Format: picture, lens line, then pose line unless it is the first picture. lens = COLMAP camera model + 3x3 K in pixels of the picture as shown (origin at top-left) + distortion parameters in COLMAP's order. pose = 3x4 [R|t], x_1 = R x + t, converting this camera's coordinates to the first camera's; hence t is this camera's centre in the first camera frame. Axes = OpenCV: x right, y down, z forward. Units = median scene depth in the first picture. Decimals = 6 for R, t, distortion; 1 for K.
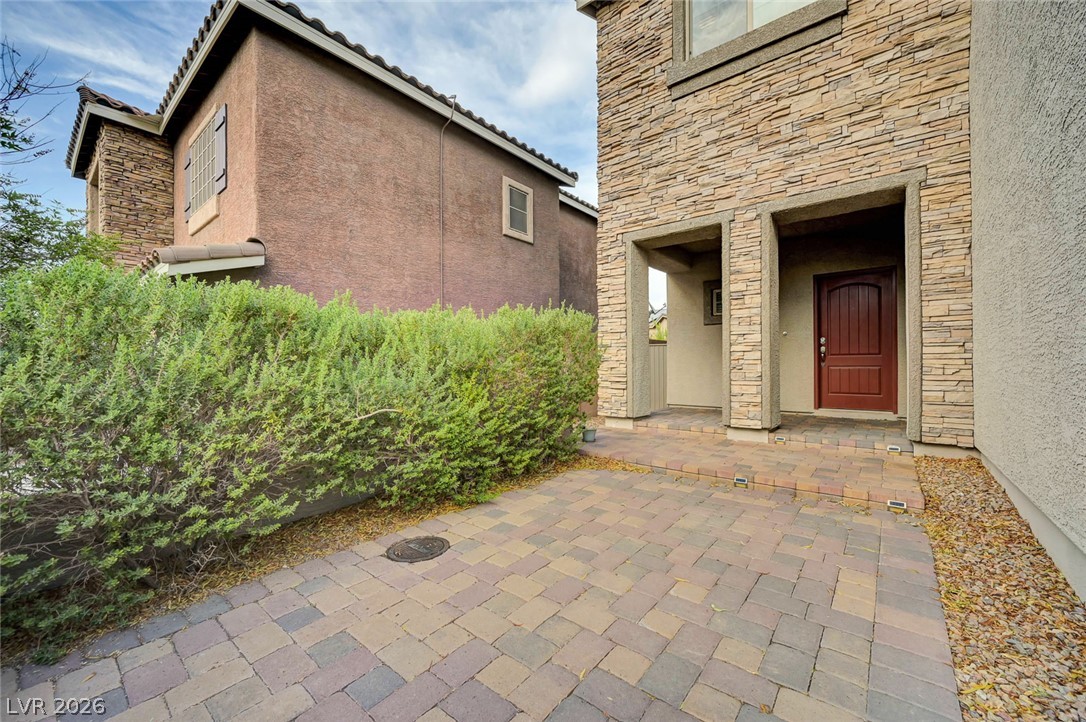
lens RADIAL K [[427.2, 0, 548.2], [0, 427.2, 361.7], [0, 0, 1]] dist [-0.001202, 0.000031]
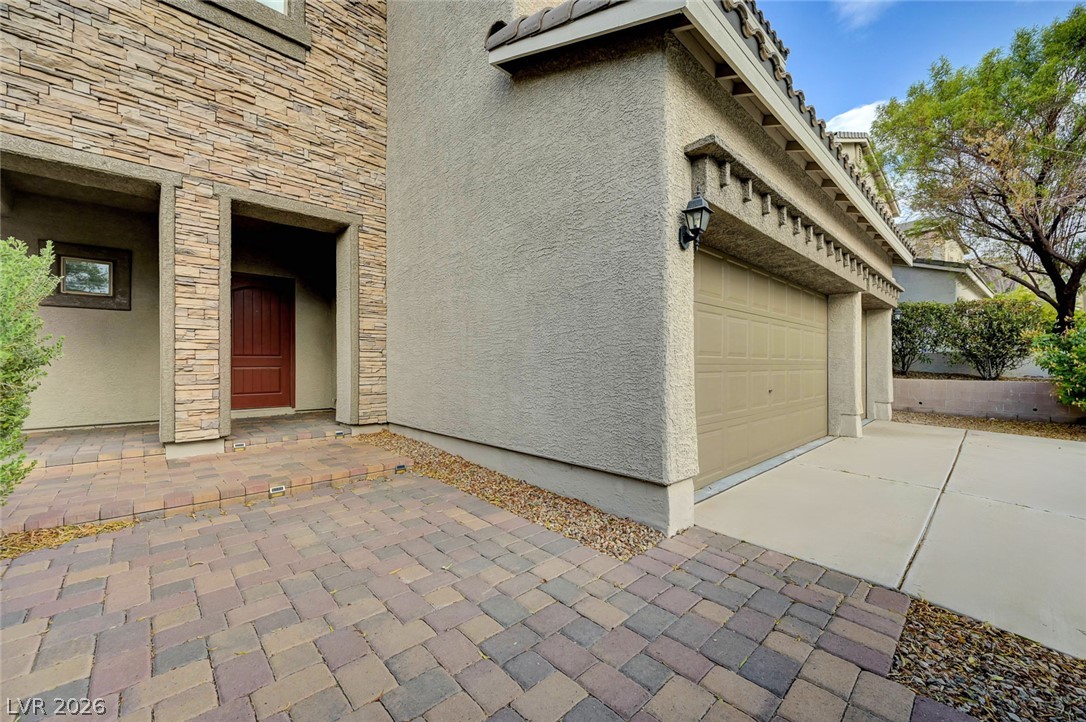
lens RADIAL K [[427.2, 0, 548.2], [0, 427.2, 361.7], [0, 0, 1]] dist [-0.001202, 0.000031]
pose [[0.128007, 0.007703, 0.991743, -0.304157], [-0.007704, 0.999947, -0.006772, -0.000077], [-0.991743, -0.006774, 0.128060, 0.220565]]
